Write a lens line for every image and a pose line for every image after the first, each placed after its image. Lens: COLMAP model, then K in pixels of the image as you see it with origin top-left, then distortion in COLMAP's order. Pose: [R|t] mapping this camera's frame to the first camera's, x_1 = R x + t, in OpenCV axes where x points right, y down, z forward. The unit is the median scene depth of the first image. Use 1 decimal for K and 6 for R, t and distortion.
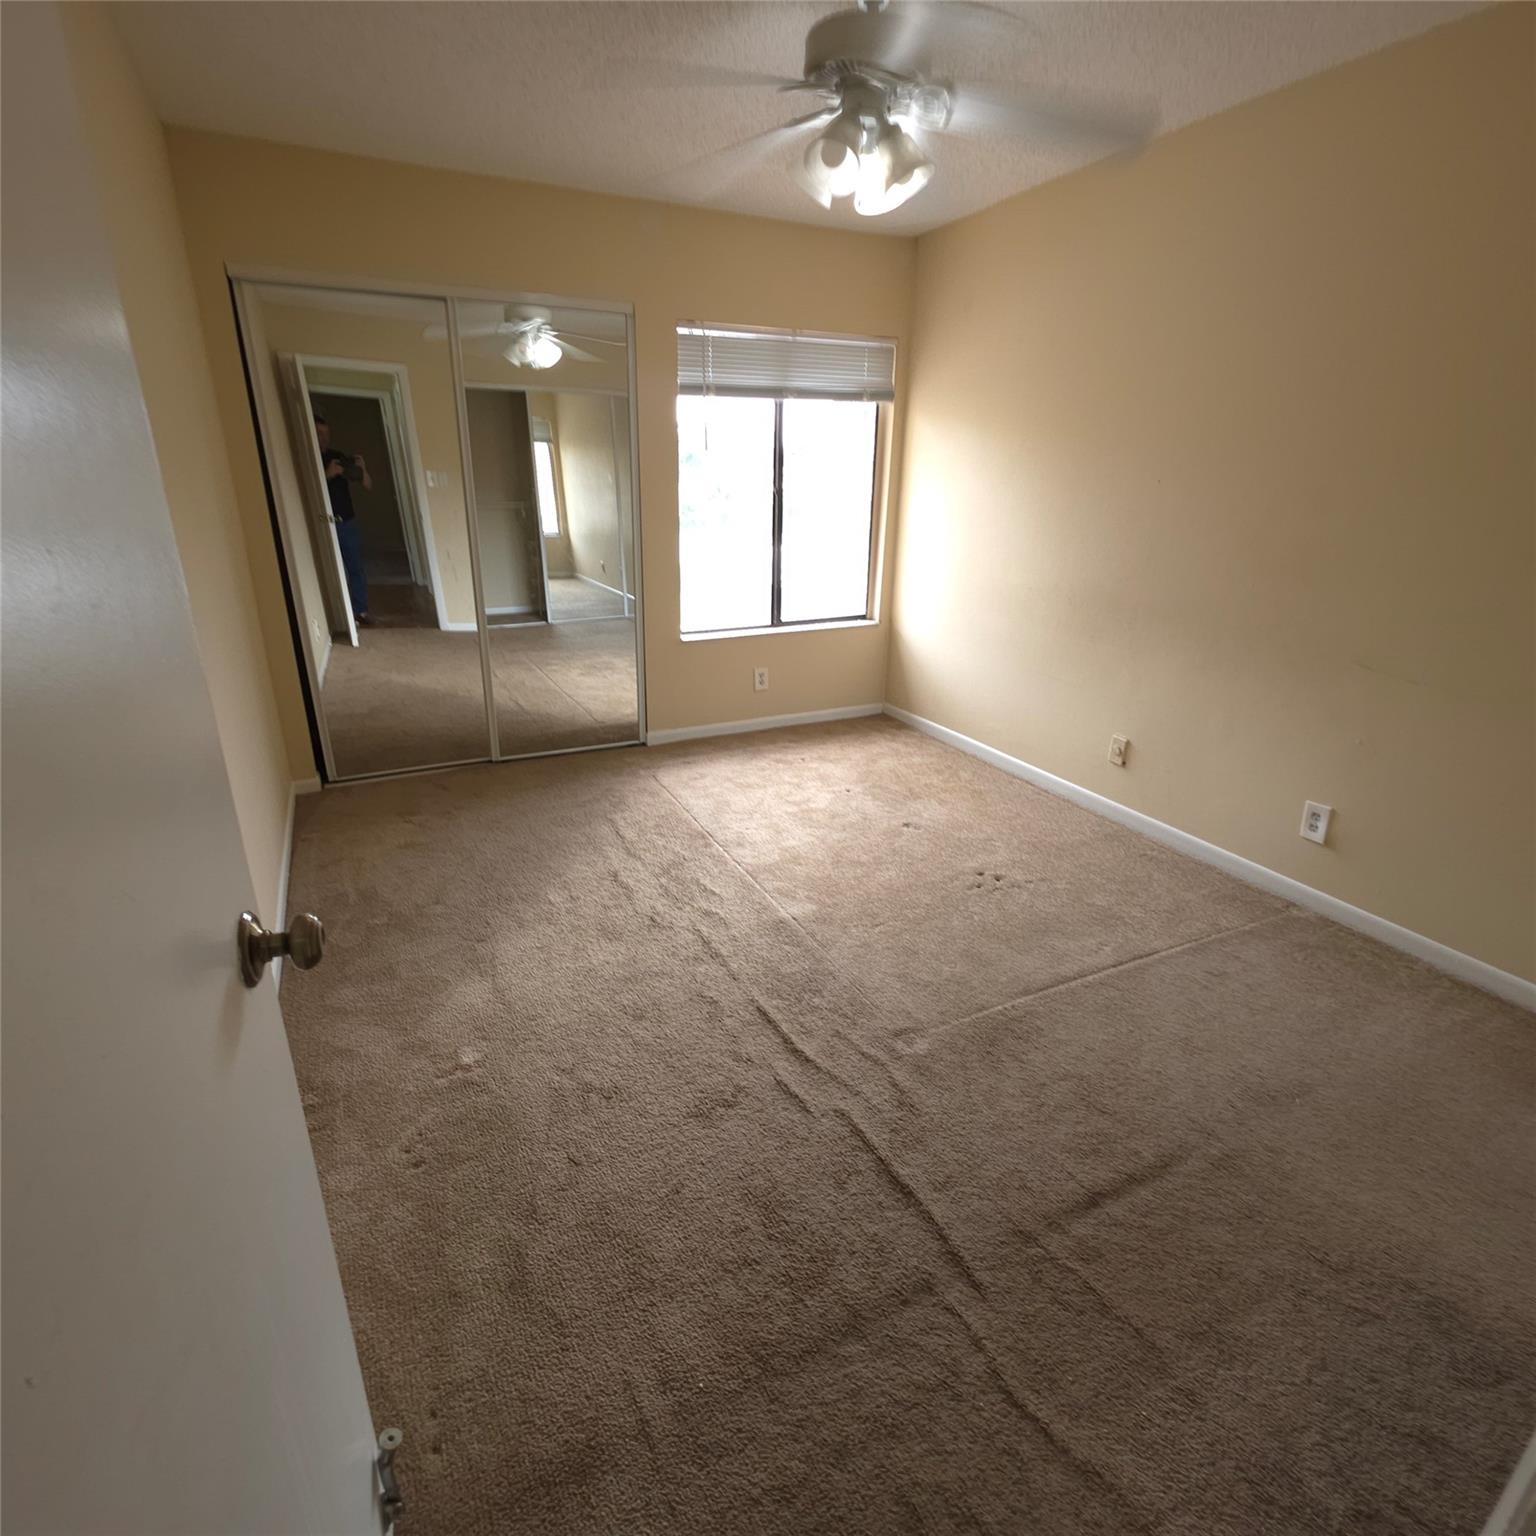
lens RADIAL K [[818.0, 0, 768.3], [0, 818.0, 764.6], [0, 0, 1]] dist [0.008468, -0.003762]
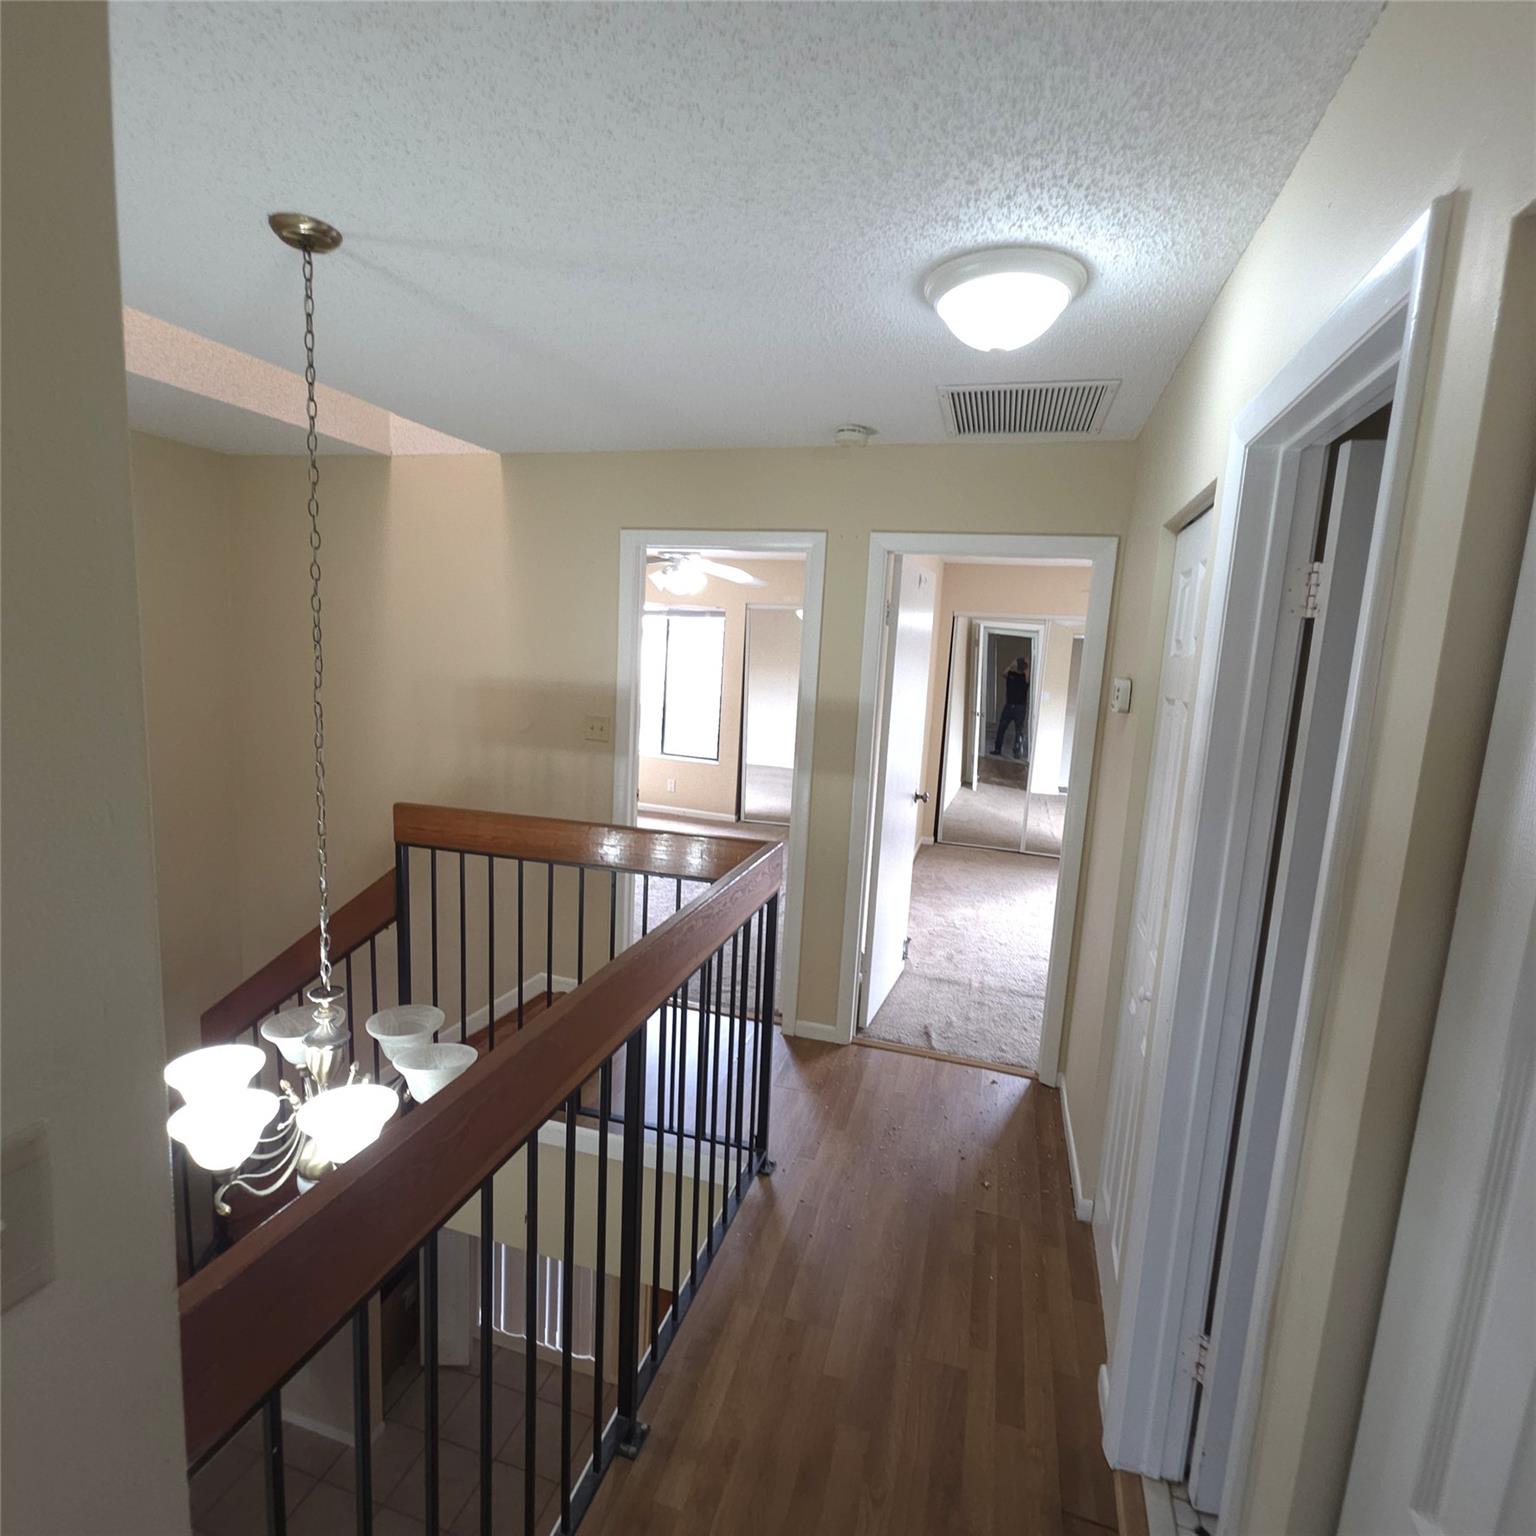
lens RADIAL K [[818.0, 0, 769.4], [0, 818.0, 768.9], [0, 0, 1]] dist [0.008468, -0.003762]
pose [[0.733235, 0.125650, -0.668265, 0.507252], [-0.269768, 0.955880, -0.116267, 0.207400], [0.624172, 0.265527, 0.734782, -0.819313]]
